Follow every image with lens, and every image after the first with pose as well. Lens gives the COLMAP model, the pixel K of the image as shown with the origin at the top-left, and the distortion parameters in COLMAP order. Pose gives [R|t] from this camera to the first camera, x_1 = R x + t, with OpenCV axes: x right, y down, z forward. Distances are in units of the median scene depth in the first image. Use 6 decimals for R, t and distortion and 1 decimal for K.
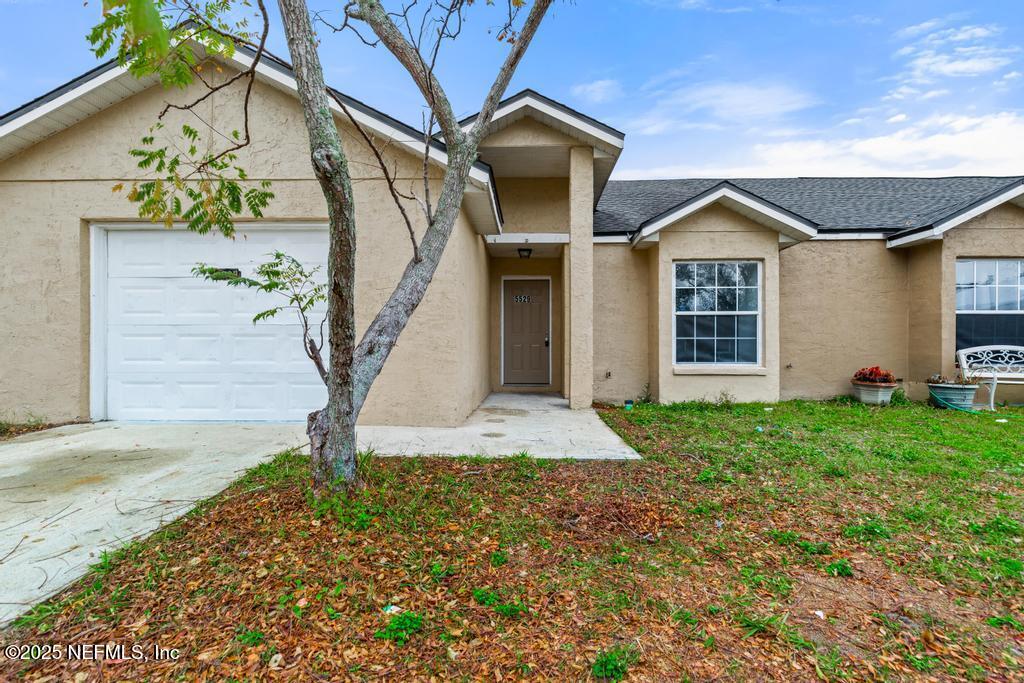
lens RADIAL K [[492.8, 0, 512.0], [0, 492.8, 341.5], [0, 0, 1]] dist [0.002768, -0.000440]
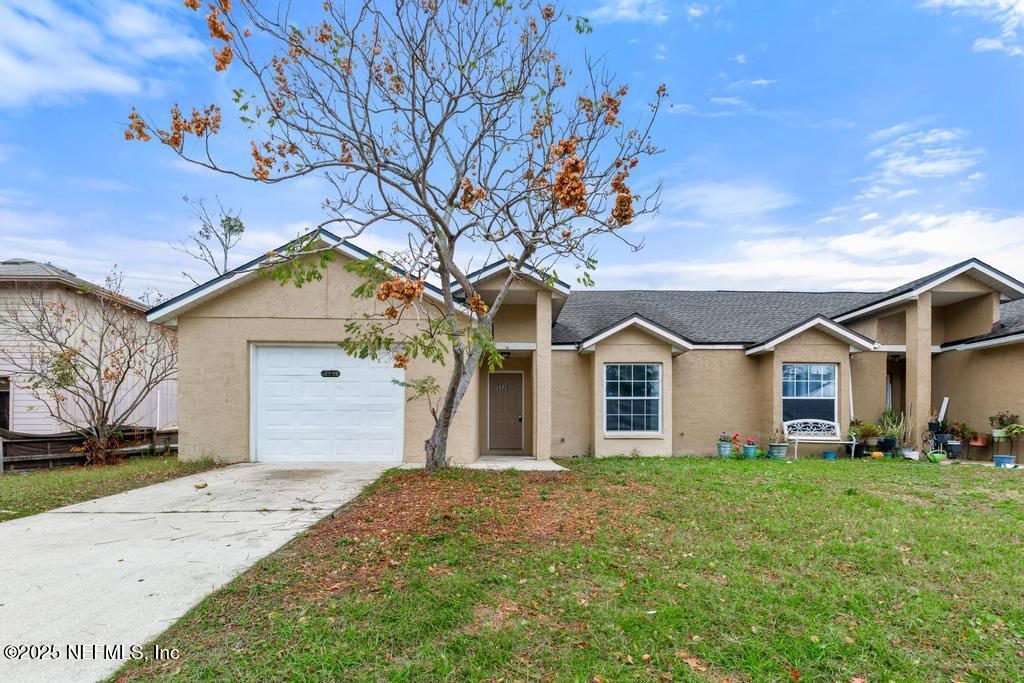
lens RADIAL K [[476.5, 0, 515.1], [0, 476.5, 427.1], [0, 0, 1]] dist [-0.000591, -0.000376]
pose [[0.997247, -0.001254, 0.074142, -0.054766], [0.000915, 0.999989, 0.004600, 0.024905], [-0.074147, -0.004520, 0.997237, -0.440627]]
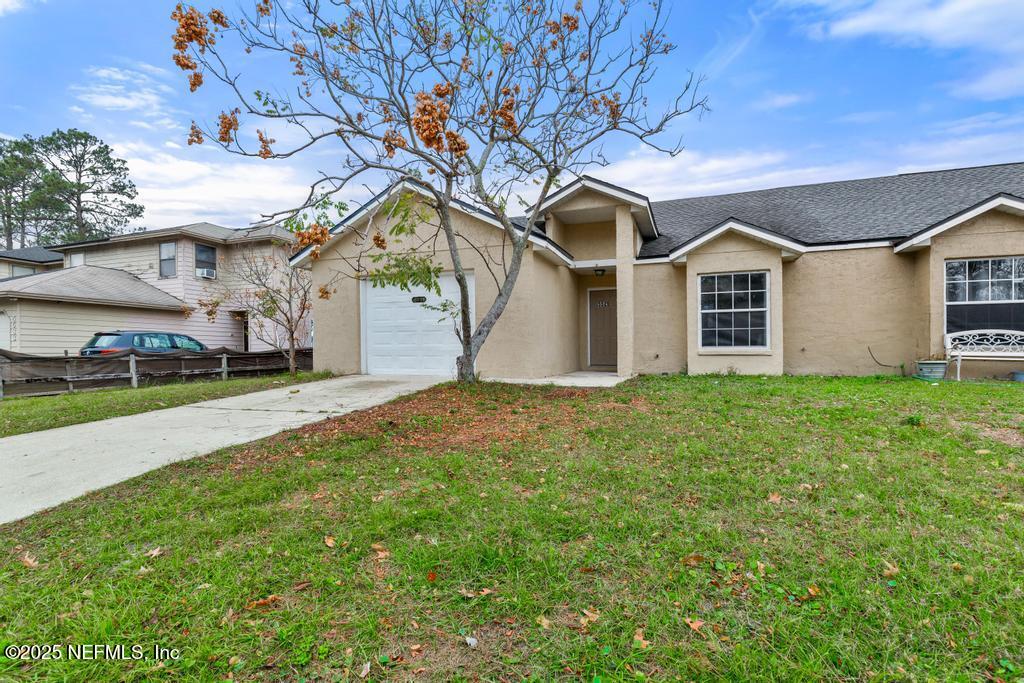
lens RADIAL K [[461.8, 0, 507.7], [0, 461.8, 344.2], [0, 0, 1]] dist [0.002062, -0.000088]
pose [[0.955824, -0.010130, -0.293766, 0.193495], [0.012278, 0.999910, 0.005468, 0.022610], [0.293684, -0.008834, 0.955862, -0.431435]]
